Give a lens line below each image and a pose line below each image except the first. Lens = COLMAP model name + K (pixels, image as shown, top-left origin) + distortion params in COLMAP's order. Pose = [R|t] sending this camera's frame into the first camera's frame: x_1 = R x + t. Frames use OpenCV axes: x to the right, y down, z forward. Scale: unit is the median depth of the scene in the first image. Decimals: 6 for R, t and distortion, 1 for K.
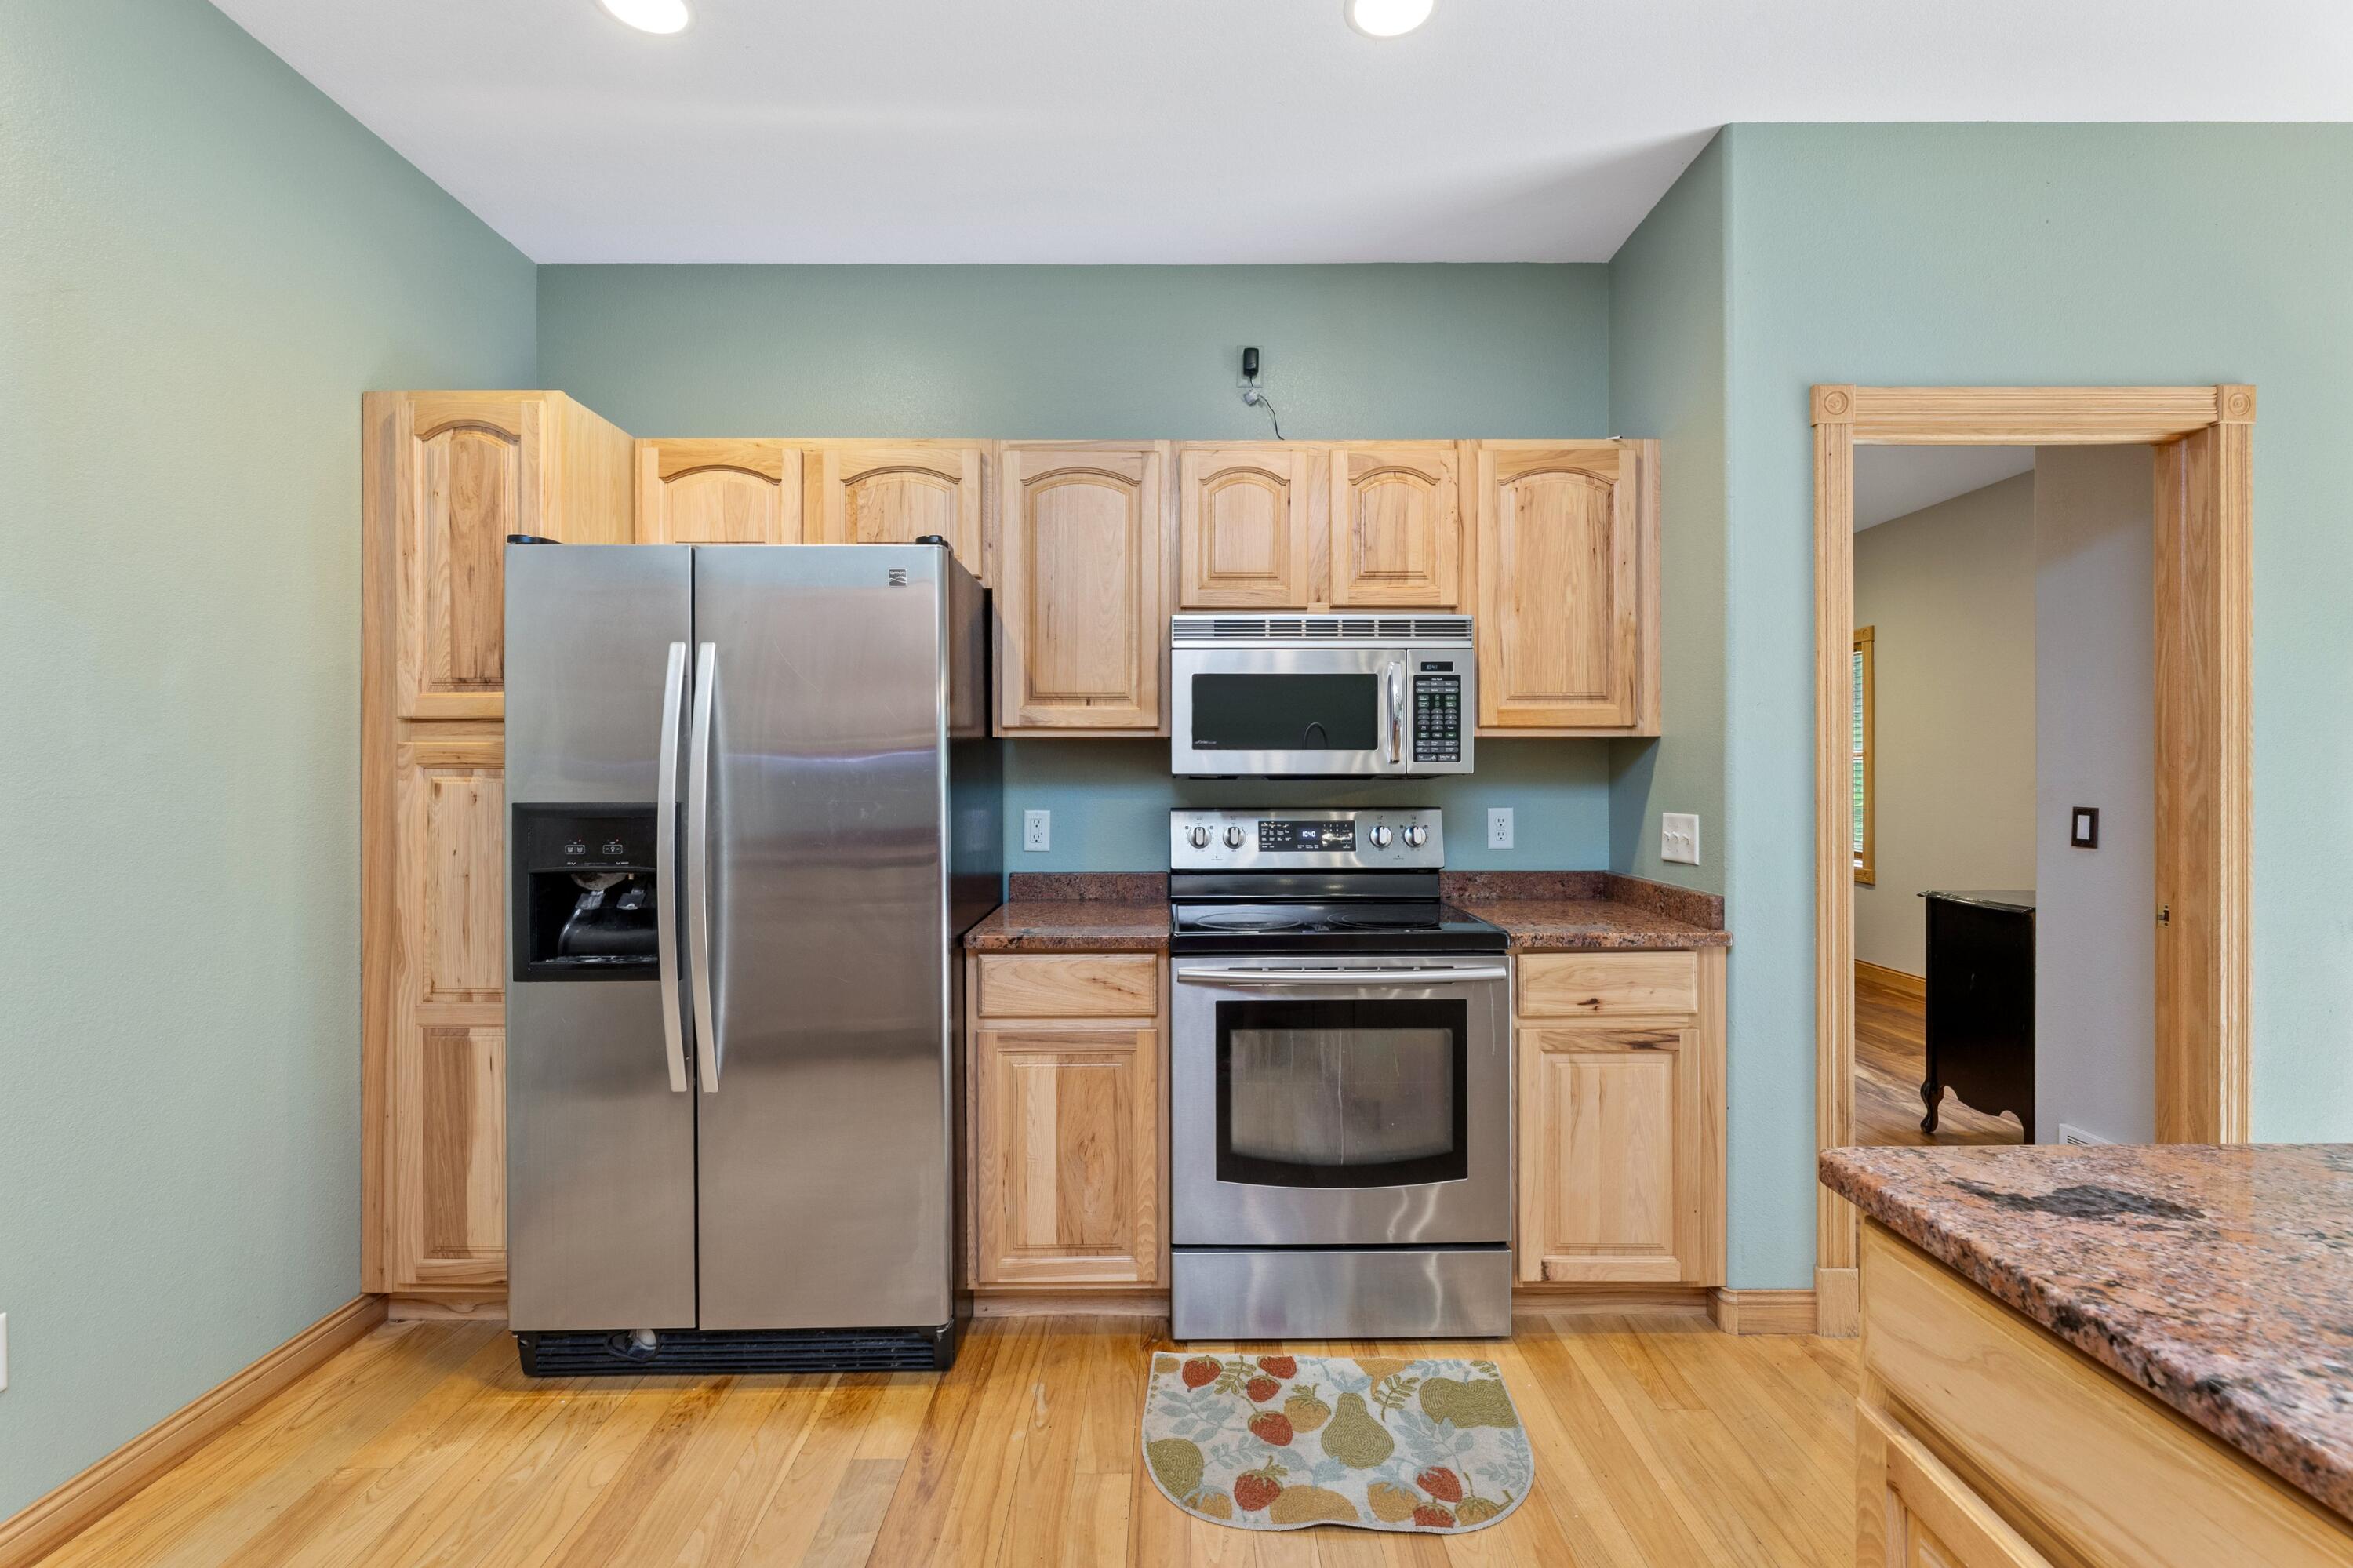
lens RADIAL K [[962.5, 0, 1178.0], [0, 962.5, 765.0], [0, 0, 1]] dist [-0.001569, -0.000176]
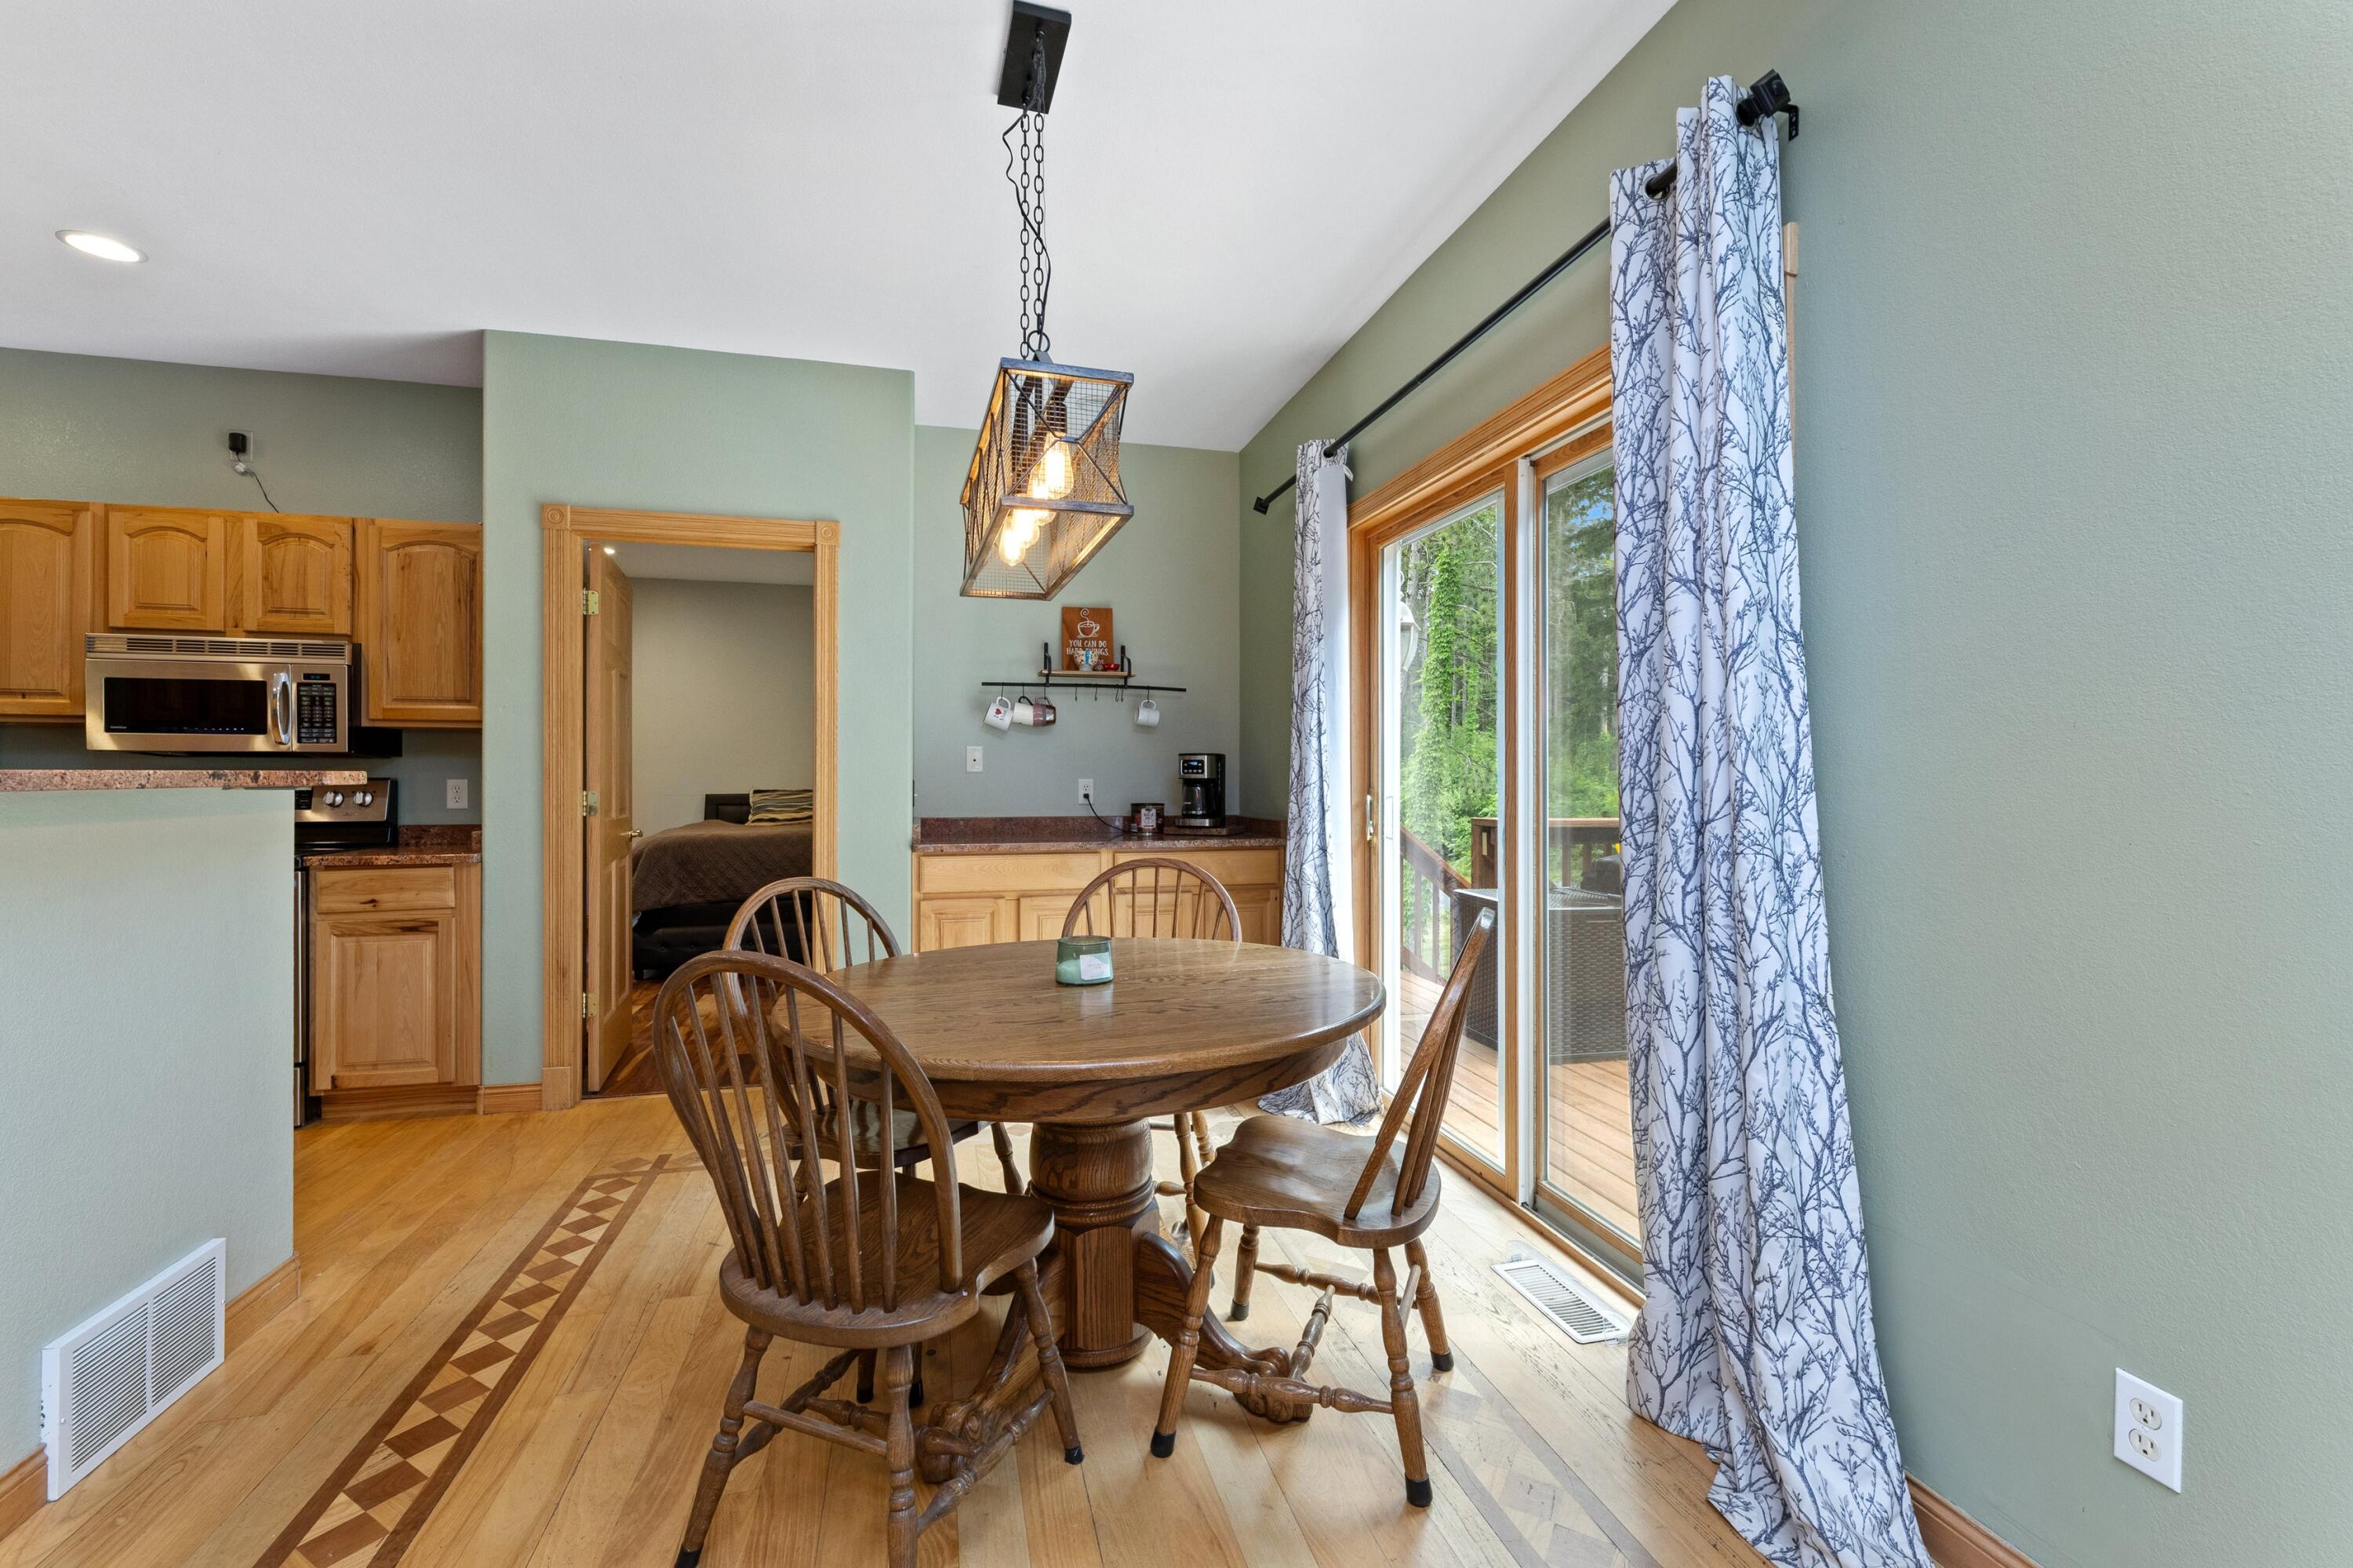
lens RADIAL K [[962.5, 0, 1177.6], [0, 962.5, 771.0], [0, 0, 1]] dist [-0.001569, -0.000176]
pose [[0.967901, 0.004868, 0.251284, 1.146573], [-0.005741, 0.999980, 0.002741, 0.026368], [-0.251266, -0.004096, 0.967909, -0.700881]]
